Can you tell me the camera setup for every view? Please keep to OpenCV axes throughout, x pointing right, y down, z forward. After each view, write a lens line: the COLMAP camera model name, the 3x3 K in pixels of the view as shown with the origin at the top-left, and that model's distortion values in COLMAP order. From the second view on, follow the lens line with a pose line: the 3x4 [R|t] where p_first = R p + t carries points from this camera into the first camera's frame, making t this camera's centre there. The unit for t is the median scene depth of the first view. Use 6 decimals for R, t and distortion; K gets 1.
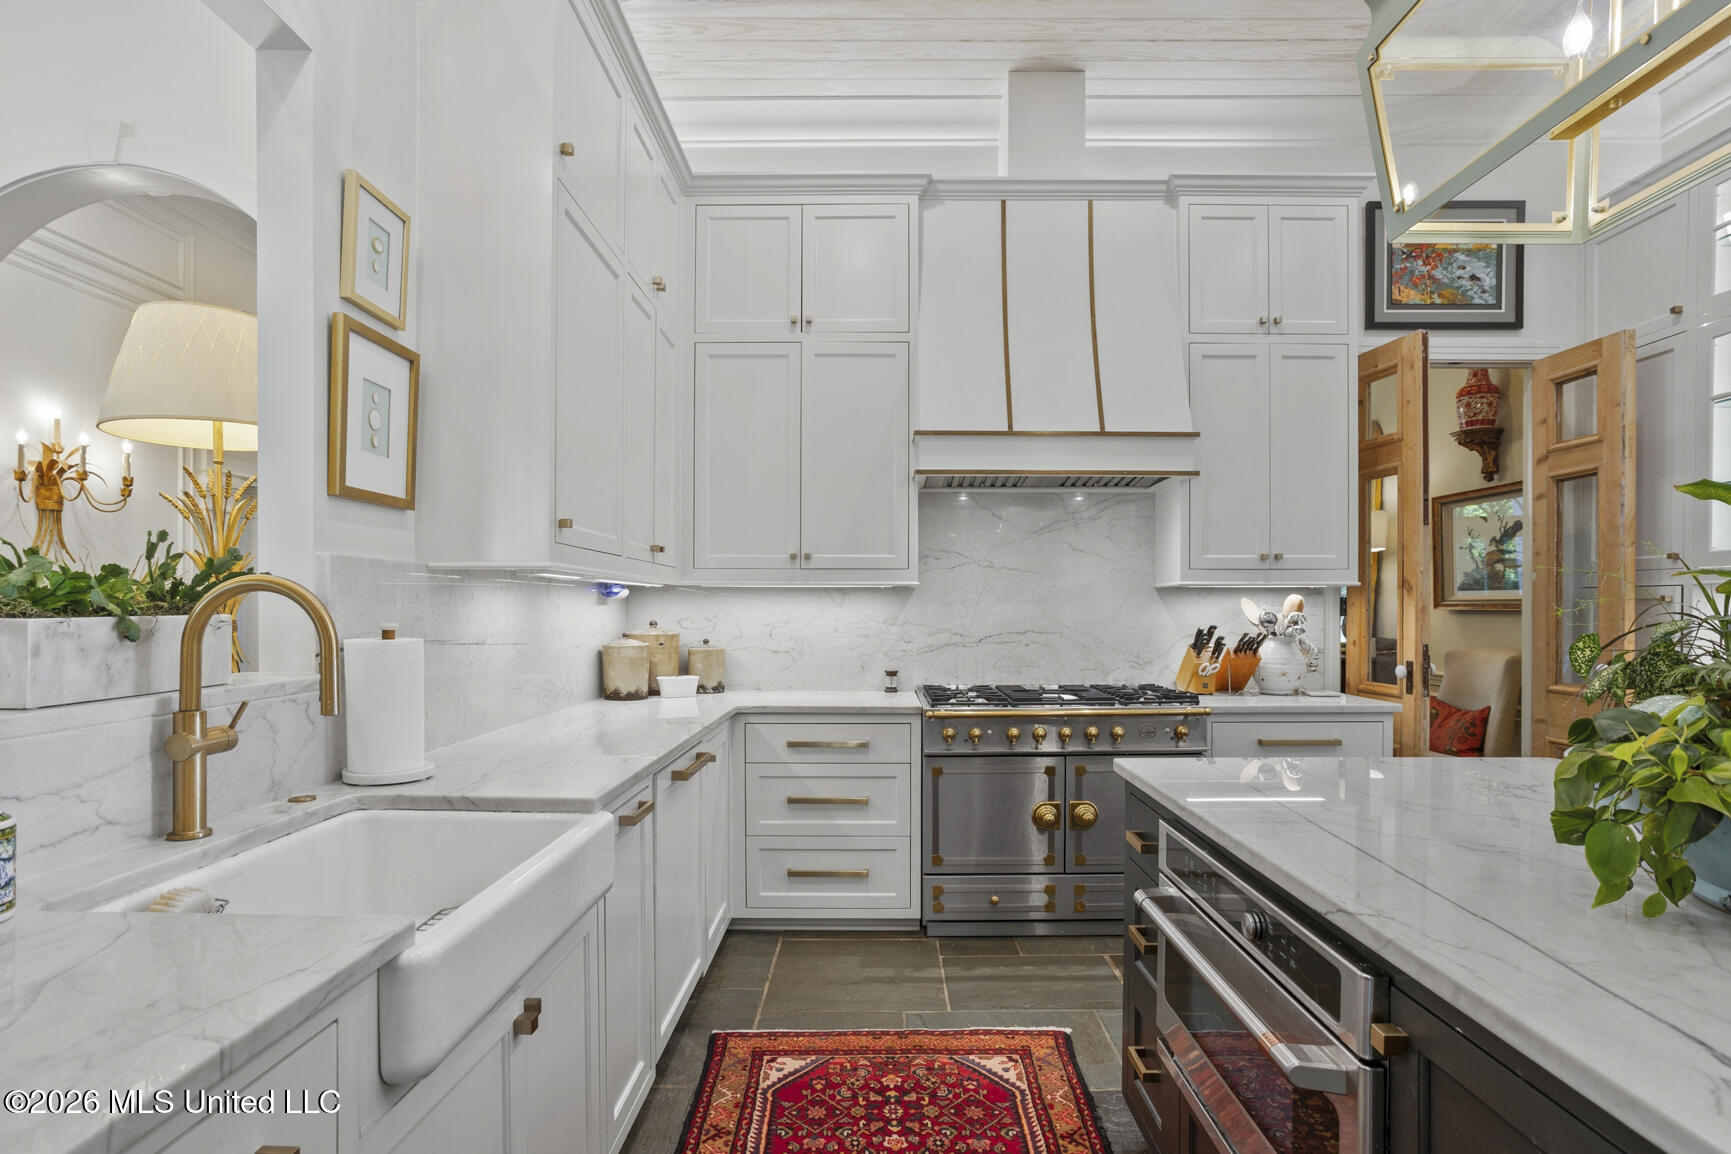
lens RADIAL K [[859.4, 0, 867.0], [0, 859.4, 611.5], [0, 0, 1]] dist [-0.050377, 0.035262]
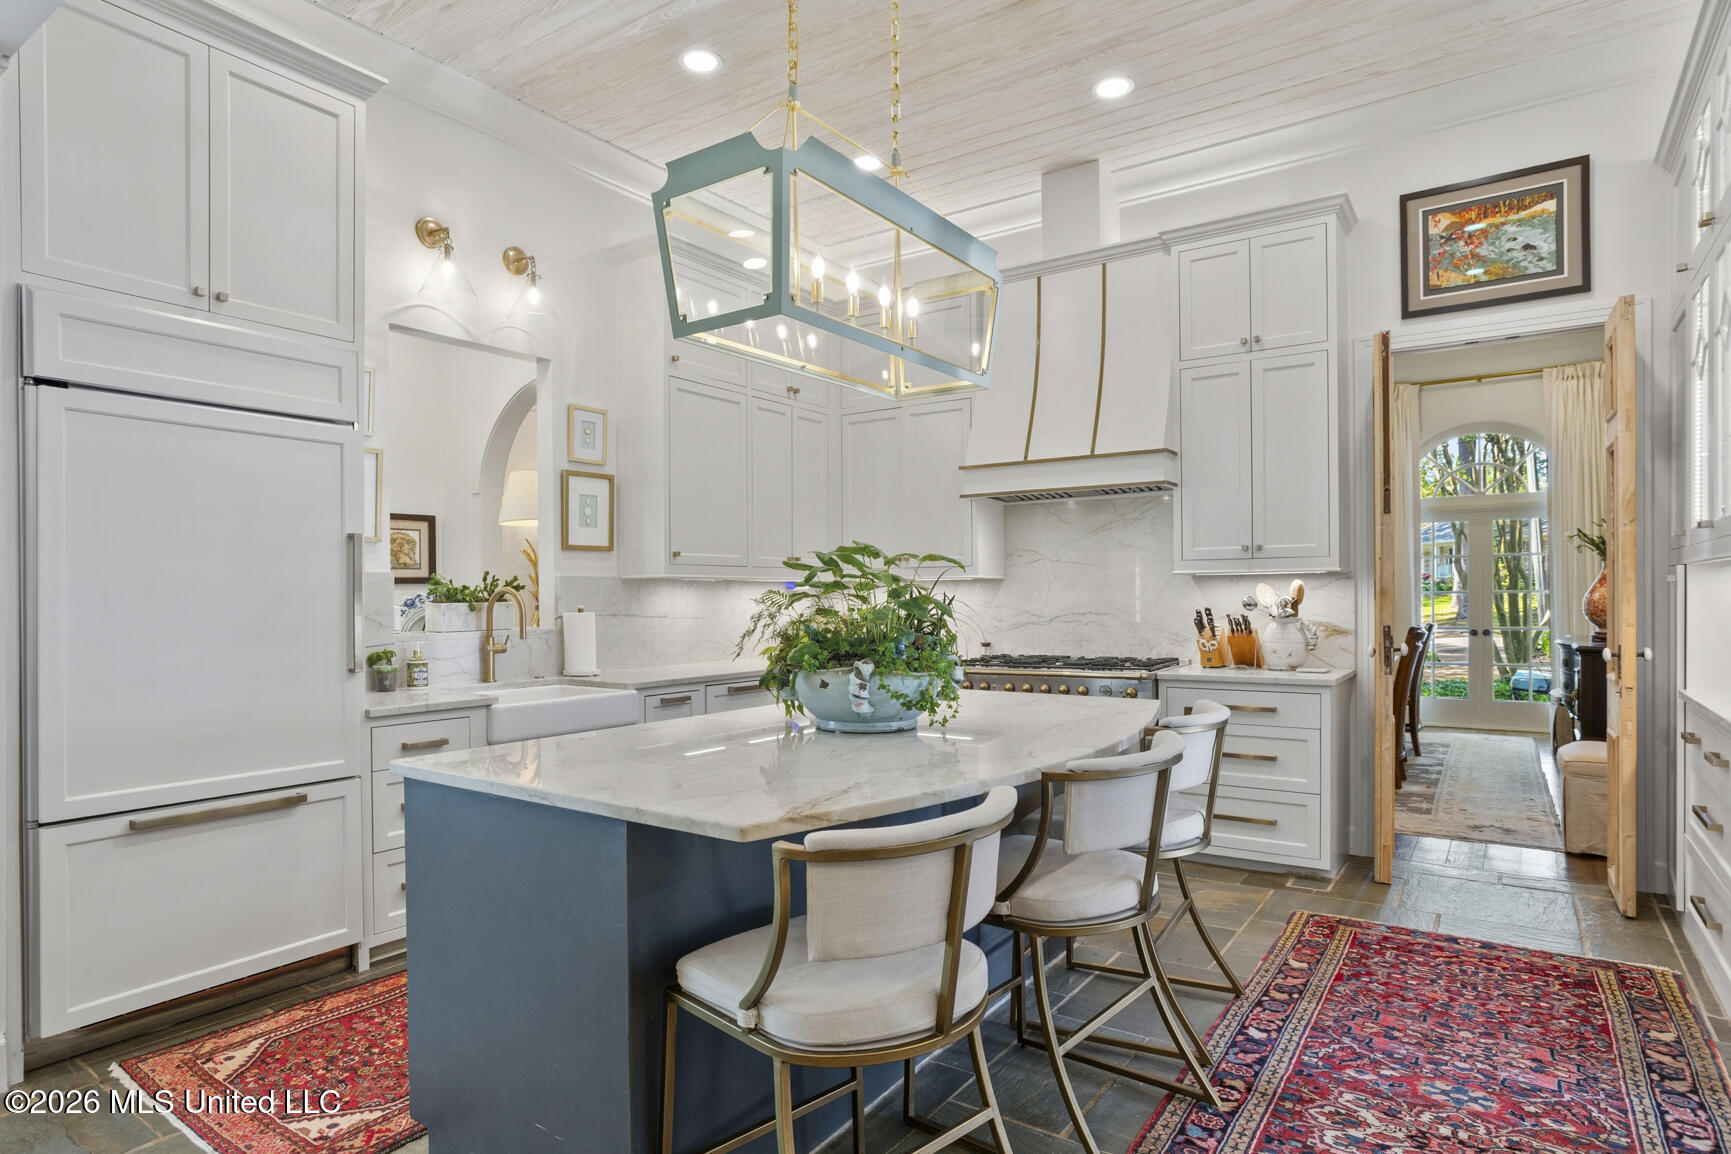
lens RADIAL K [[956.8, 0, 868.5], [0, 956.8, 595.7], [0, 0, 1]] dist [-0.019622, 0.001994]
pose [[0.829886, -0.007721, -0.557879, 0.753356], [0.007157, 0.999969, -0.003194, 0.000636], [0.557887, -0.001342, 0.829916, -0.344139]]
